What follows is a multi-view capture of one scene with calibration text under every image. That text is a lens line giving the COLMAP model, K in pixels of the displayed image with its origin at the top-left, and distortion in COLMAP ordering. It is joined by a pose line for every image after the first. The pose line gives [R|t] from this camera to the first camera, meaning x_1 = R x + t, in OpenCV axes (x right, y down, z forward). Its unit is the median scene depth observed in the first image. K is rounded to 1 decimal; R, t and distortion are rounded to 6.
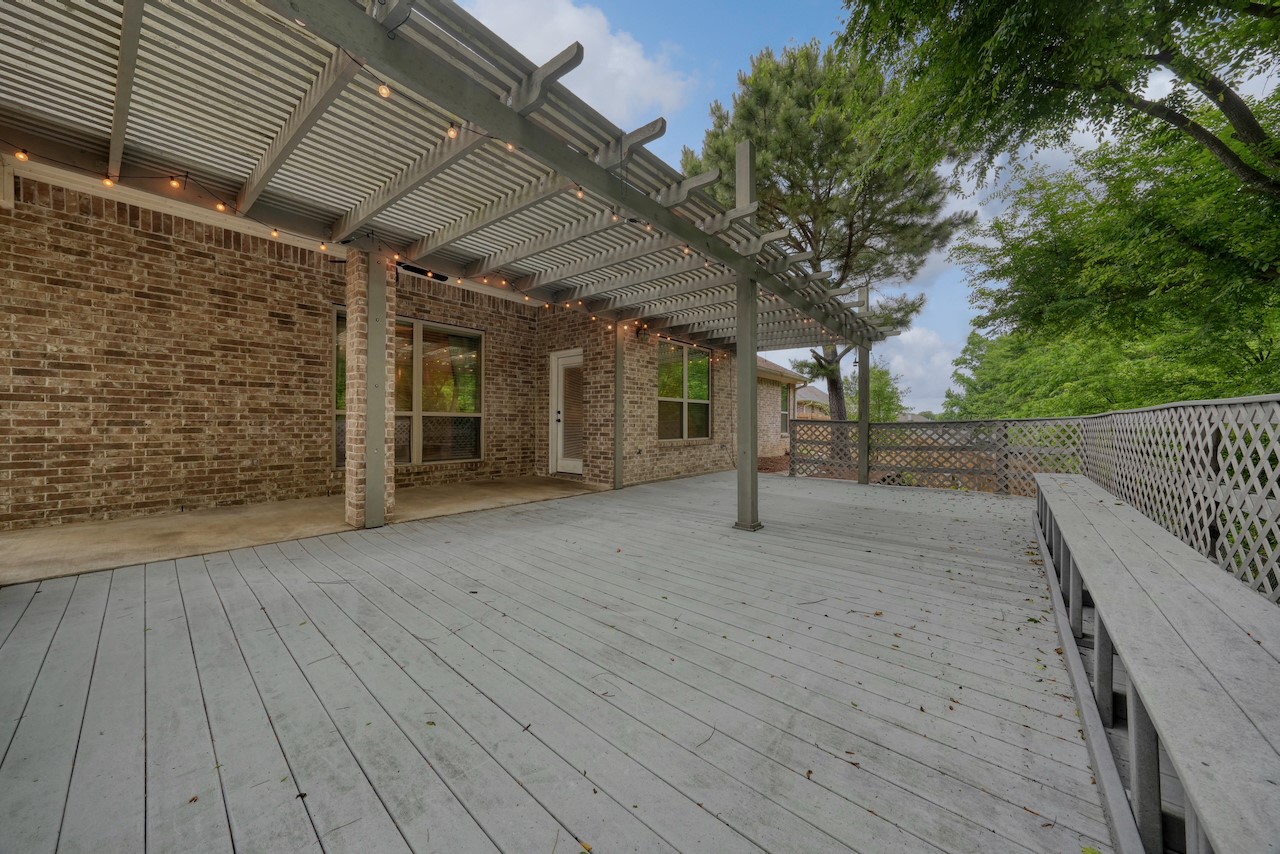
lens RADIAL K [[433.1, 0, 641.5], [0, 433.1, 421.3], [0, 0, 1]] dist [-0.006340, 0.001469]
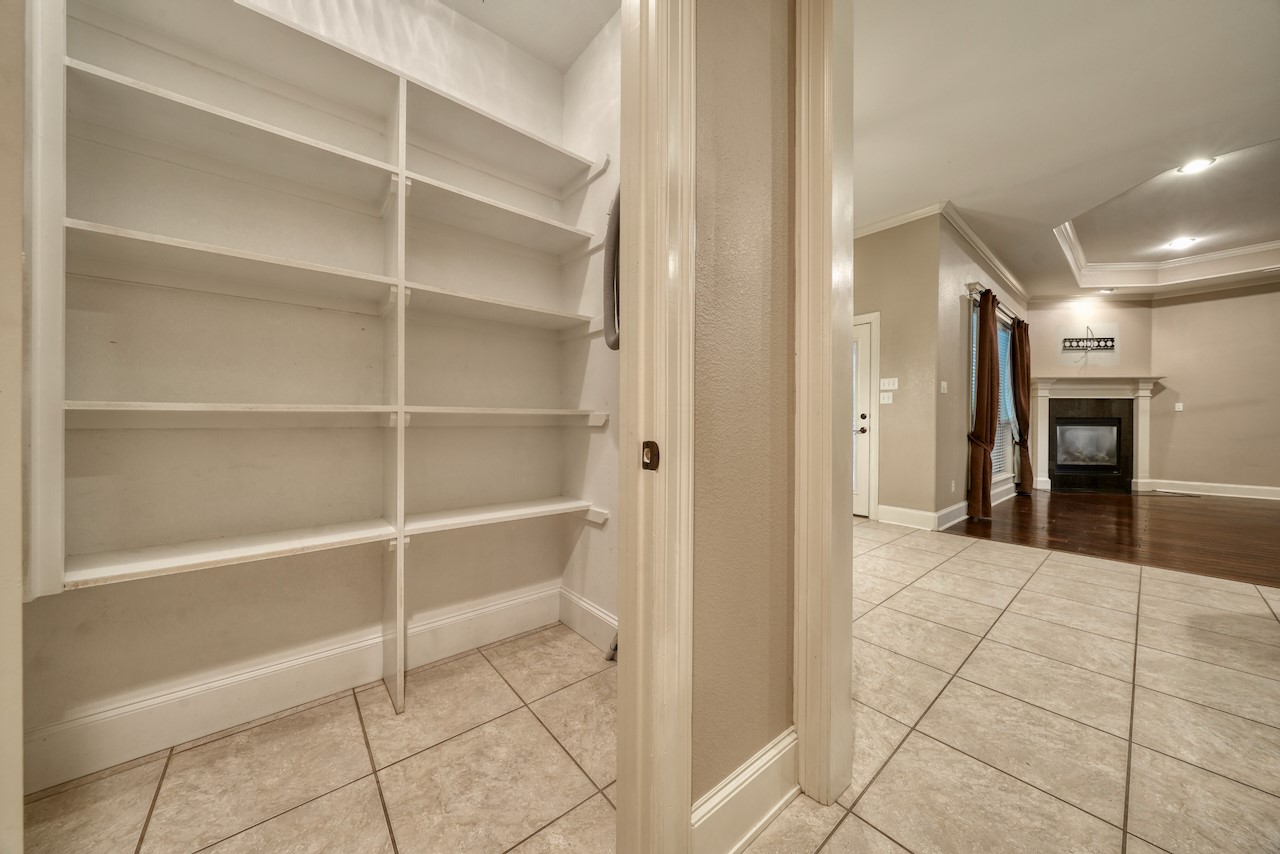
lens RADIAL K [[433.1, 0, 634.2], [0, 433.1, 426.9], [0, 0, 1]] dist [-0.006340, 0.001469]
pose [[-0.985561, -0.014801, 0.168673, 0.012954], [-0.013888, 0.999882, 0.006591, -0.007046], [-0.168750, 0.004153, -0.985650, 1.863615]]
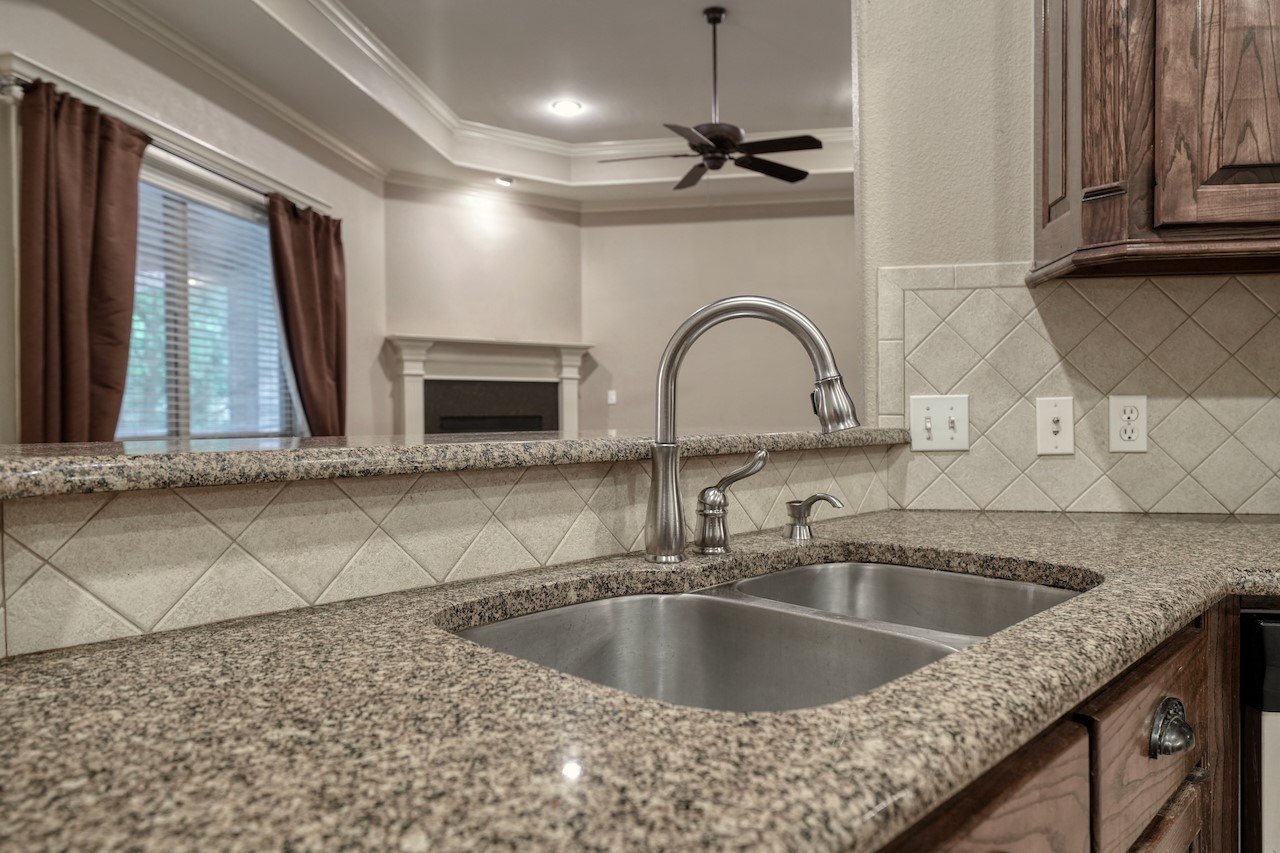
lens RADIAL K [[846.4, 0, 641.8], [0, 846.4, 423.6], [0, 0, 1]] dist [0.000240, -0.000331]
pose [[-0.845236, 0.007273, -0.534344, -0.443206], [0.005841, 0.999973, 0.004372, -0.031232], [0.534362, 0.000574, -0.845256, 1.689543]]
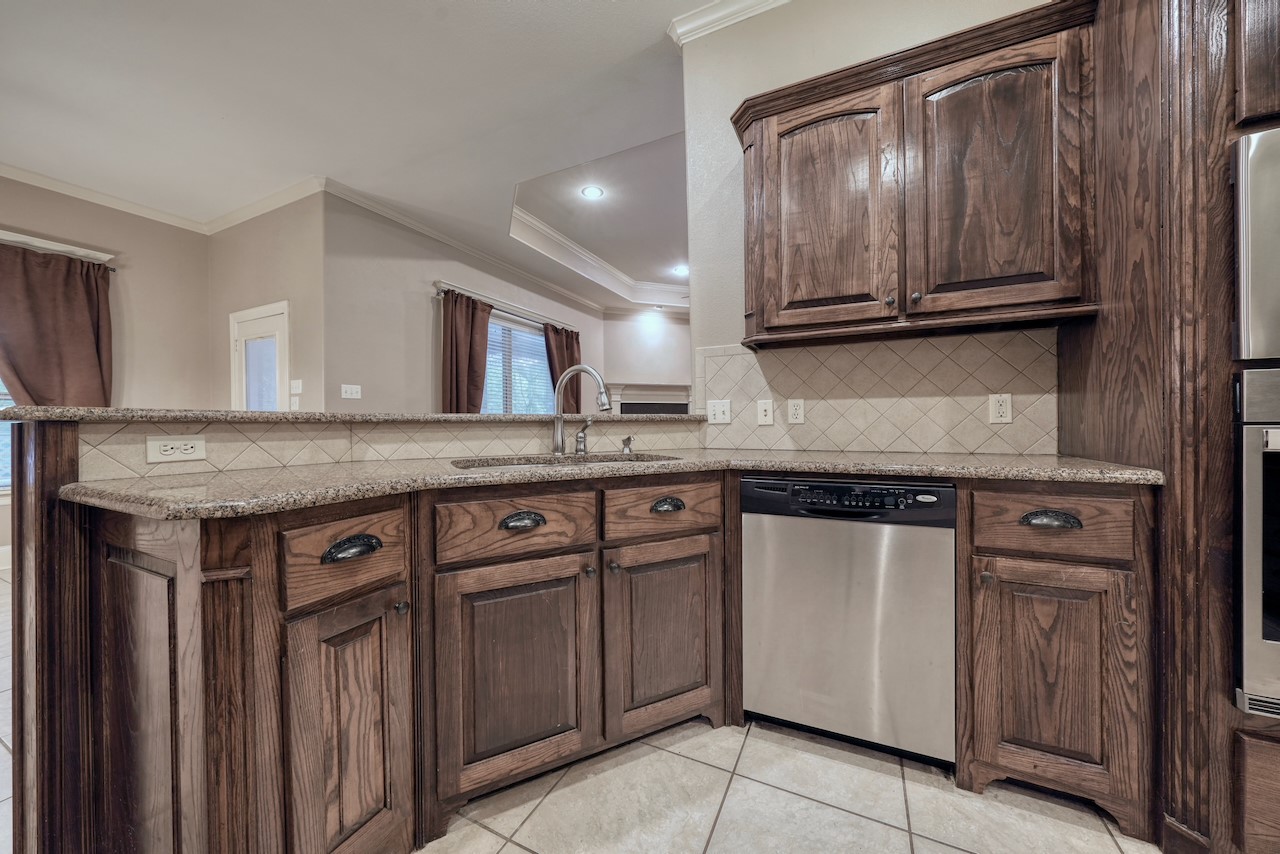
lens RADIAL K [[450.3, 0, 641.2], [0, 450.3, 425.0], [0, 0, 1]] dist [-0.007783, 0.001426]
pose [[-0.967002, 0.003553, -0.254742, -0.516828], [0.004886, 0.999977, -0.004601, -0.019408], [0.254720, -0.005694, -0.966998, 1.818809]]
